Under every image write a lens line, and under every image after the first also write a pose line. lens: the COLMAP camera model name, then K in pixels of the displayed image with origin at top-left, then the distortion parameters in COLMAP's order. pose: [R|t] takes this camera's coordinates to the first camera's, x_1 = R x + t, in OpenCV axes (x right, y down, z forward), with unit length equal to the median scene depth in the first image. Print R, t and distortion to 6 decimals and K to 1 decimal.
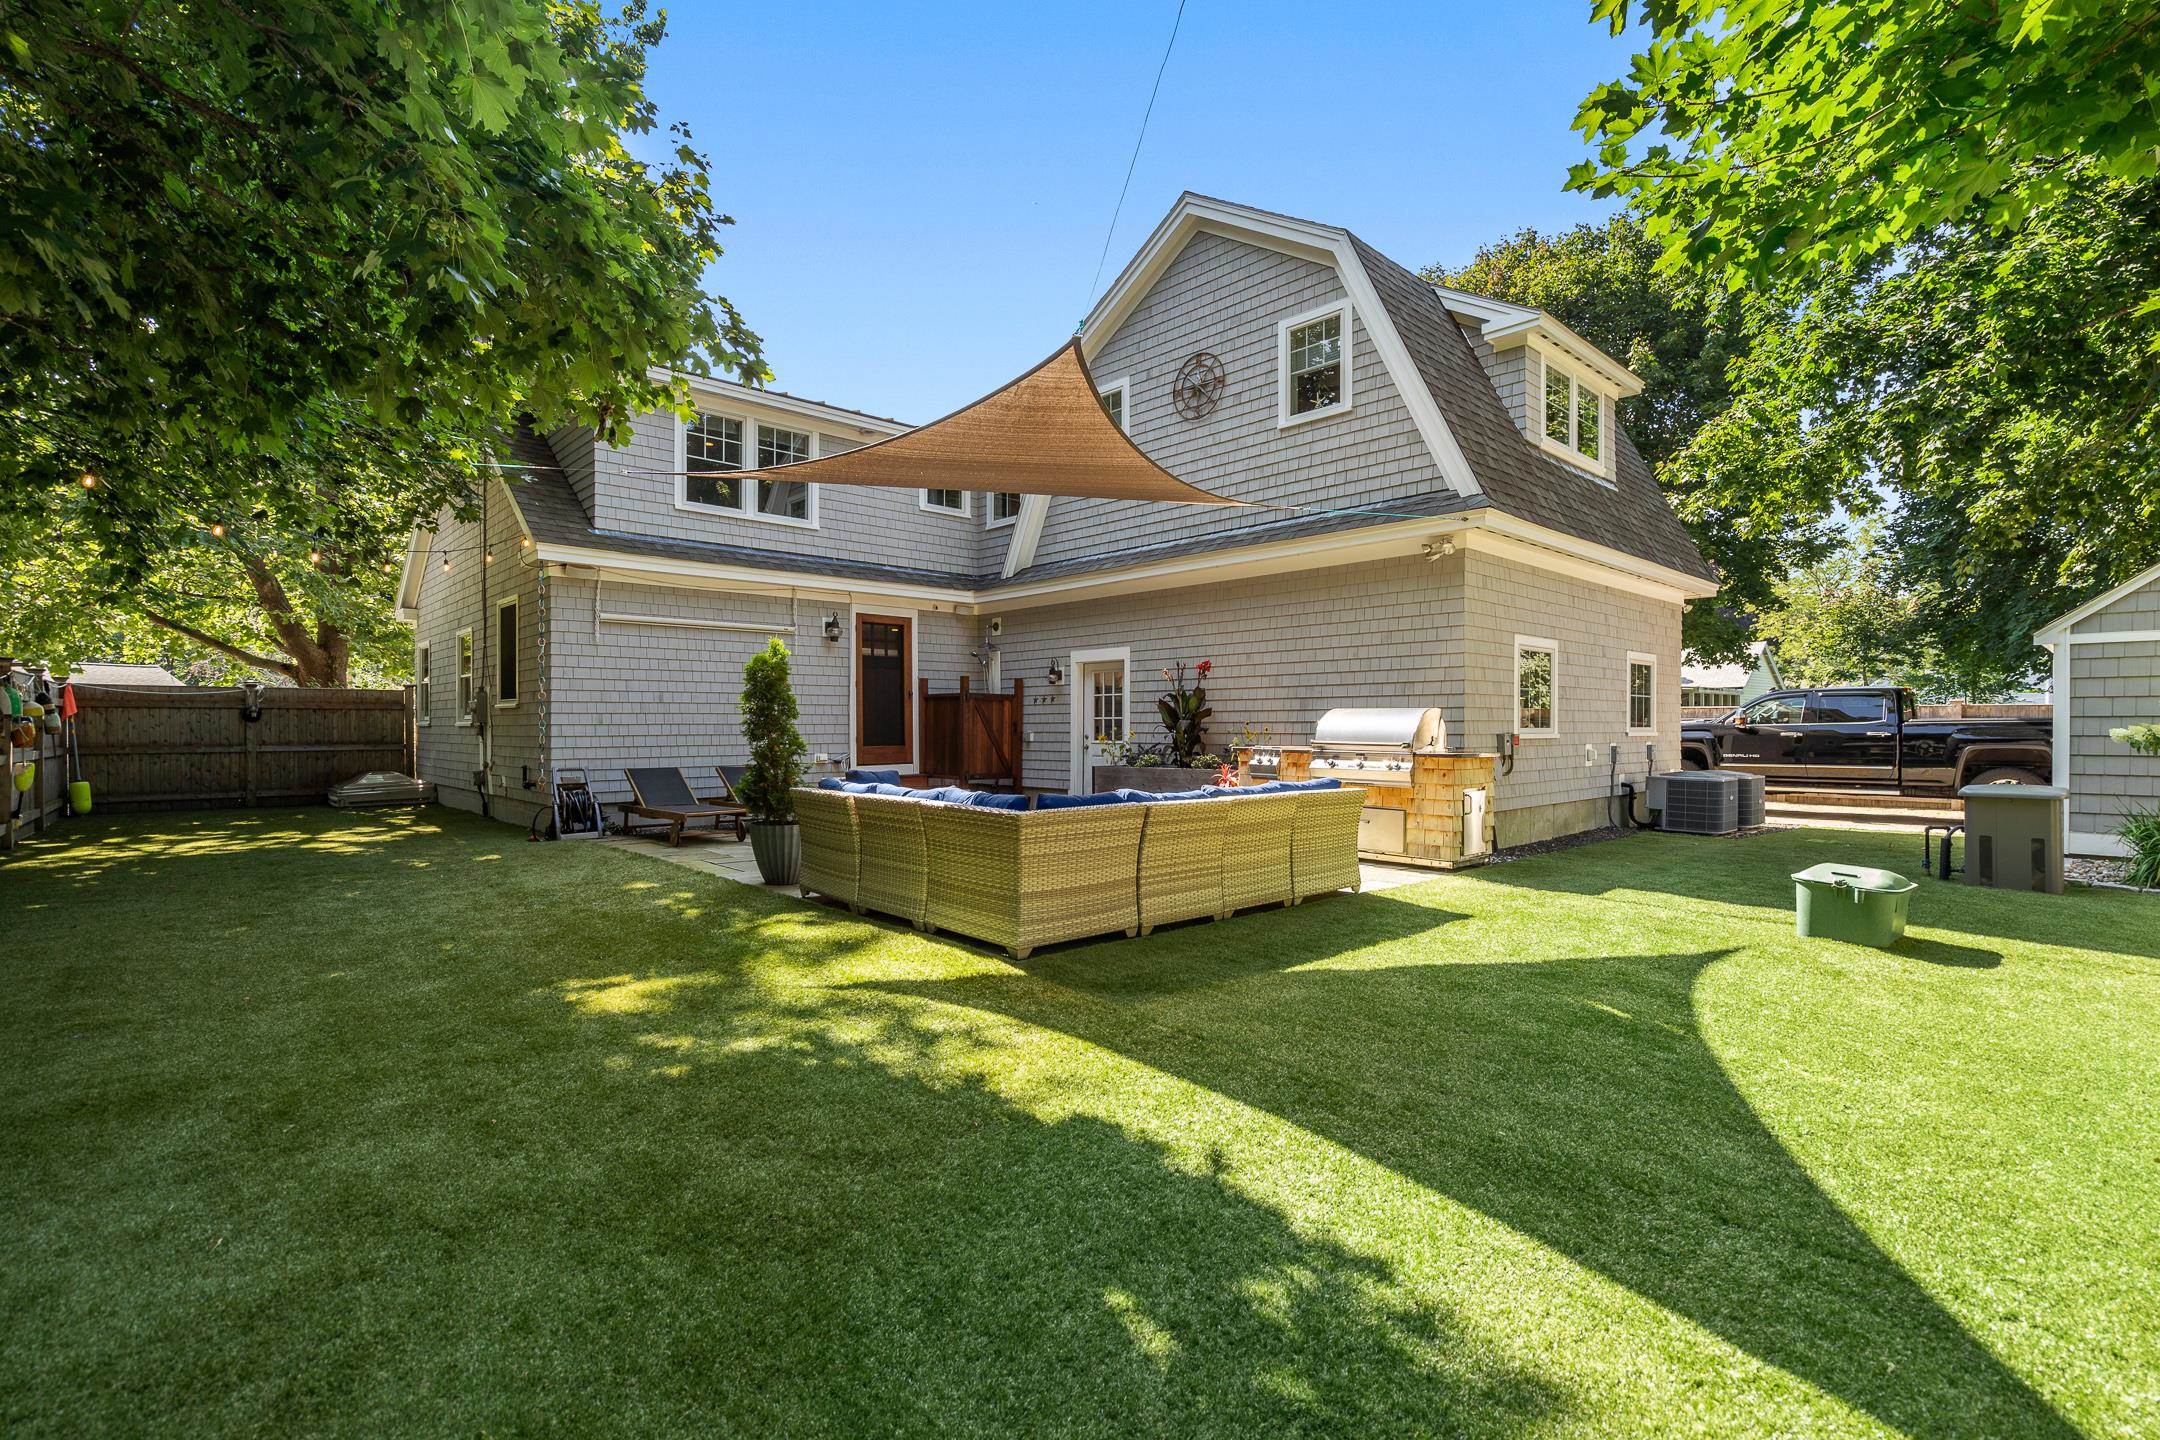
lens RADIAL K [[1005.6, 0, 1070.7], [0, 1005.6, 716.7], [0, 0, 1]] dist [0.000185, -0.000117]
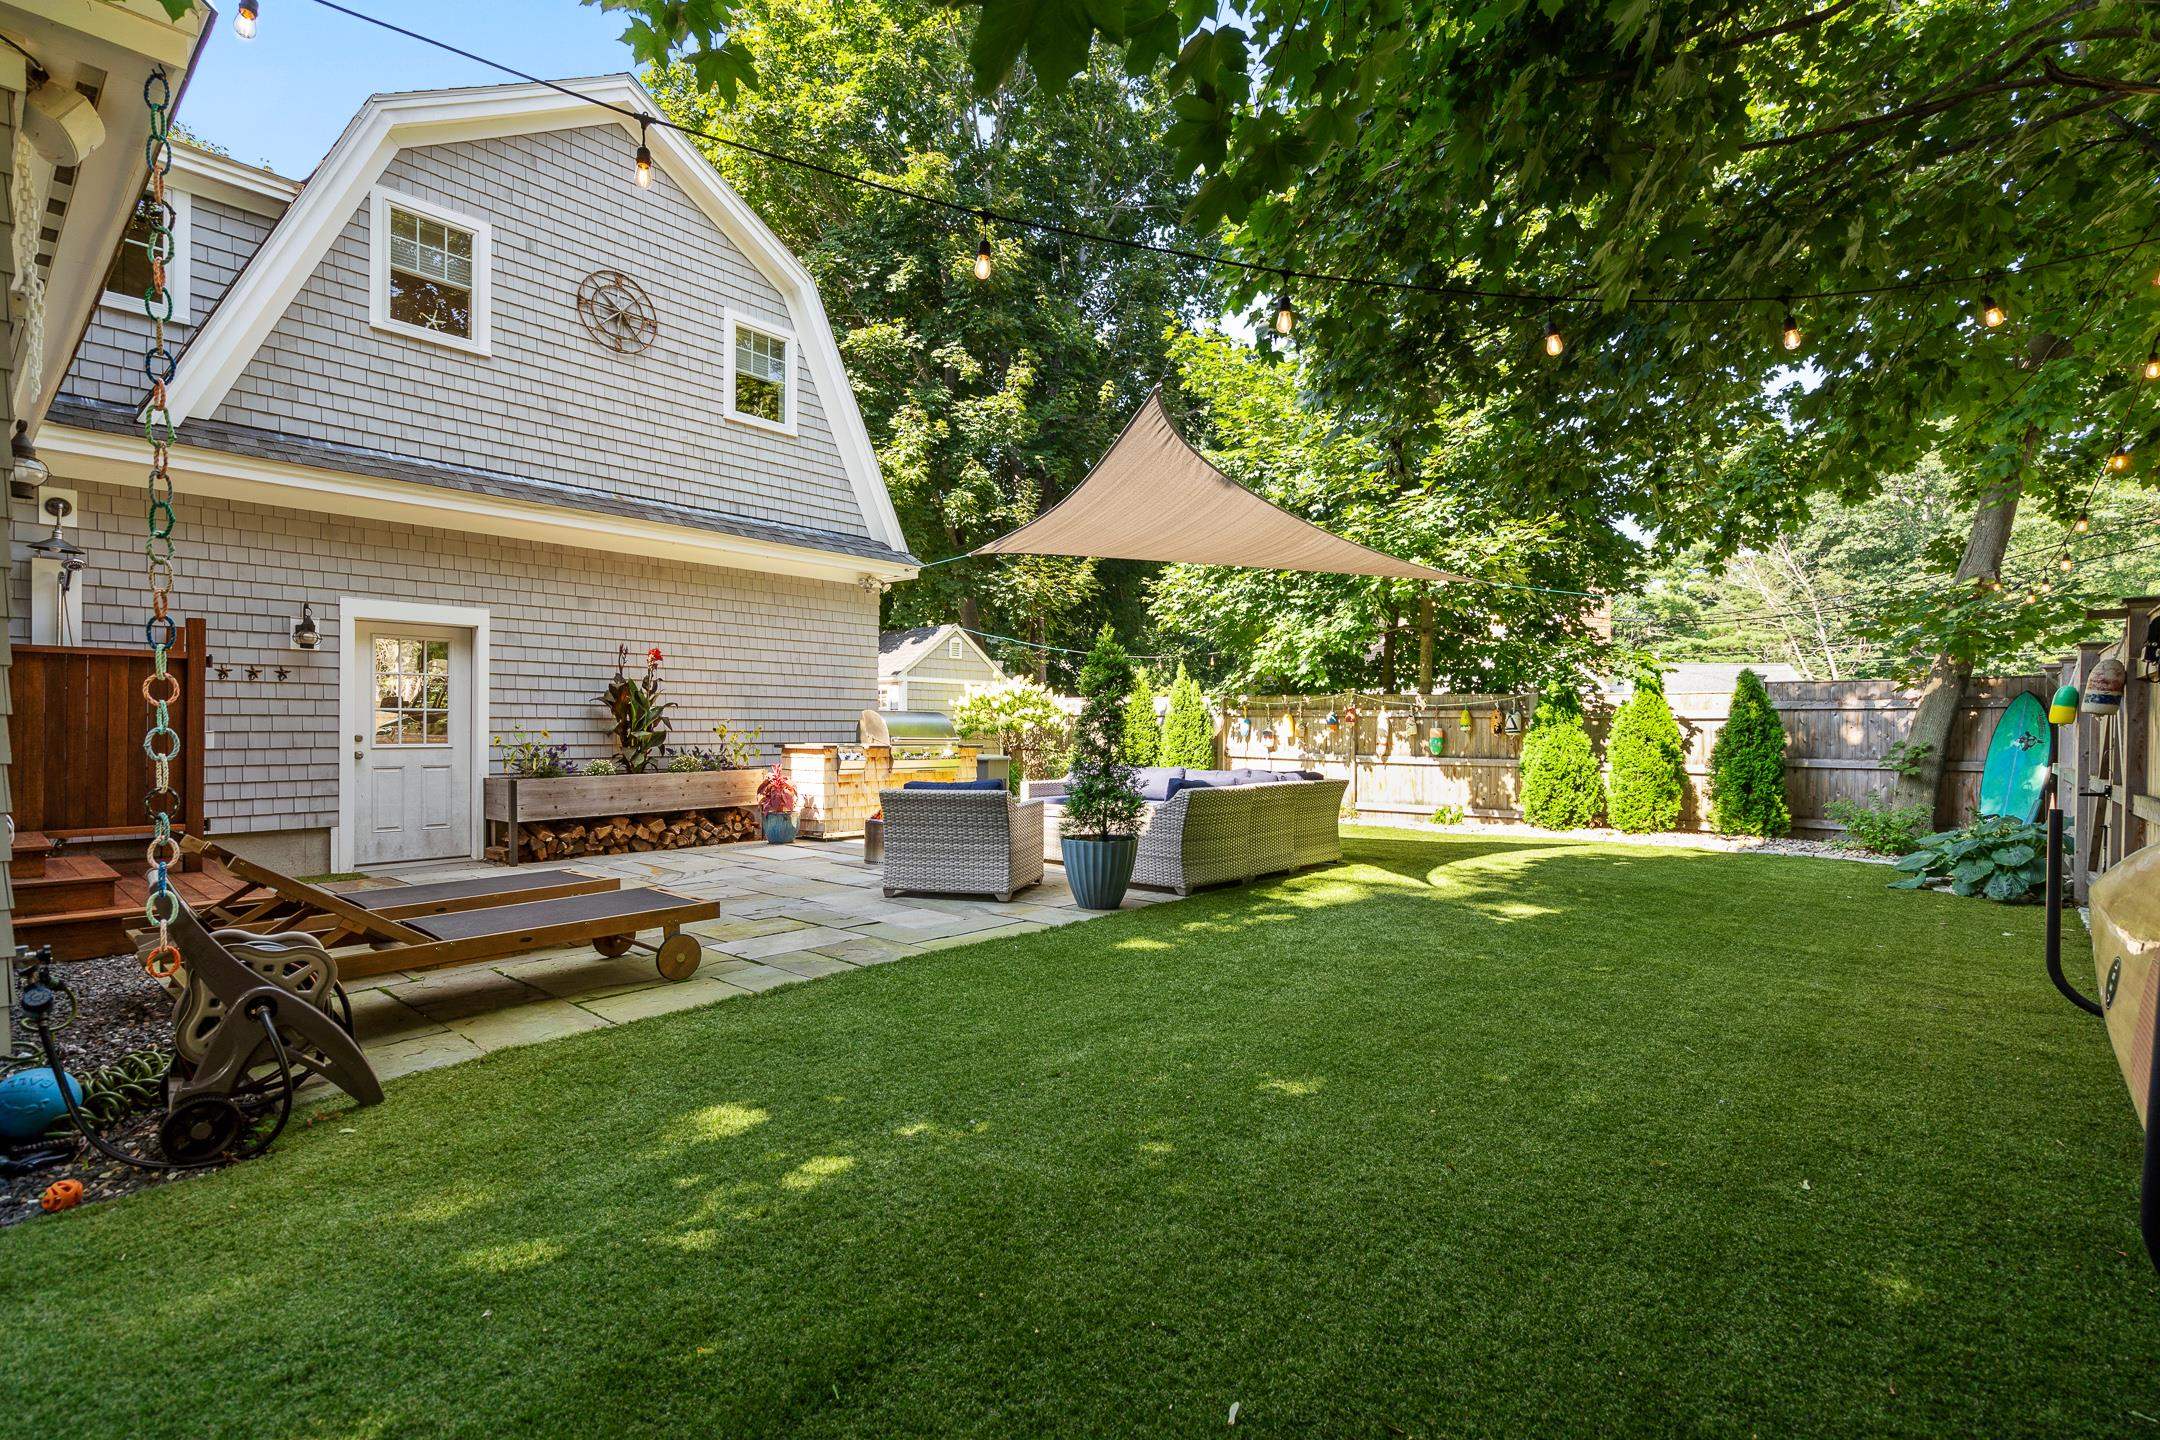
lens RADIAL K [[1005.6, 0, 1069.7], [0, 1005.6, 734.9], [0, 0, 1]] dist [0.000185, -0.000117]
pose [[-0.120778, 0.007780, 0.992649, -0.742632], [0.001537, 0.999970, -0.007651, 0.026018], [-0.992678, 0.000602, -0.120787, 0.736263]]
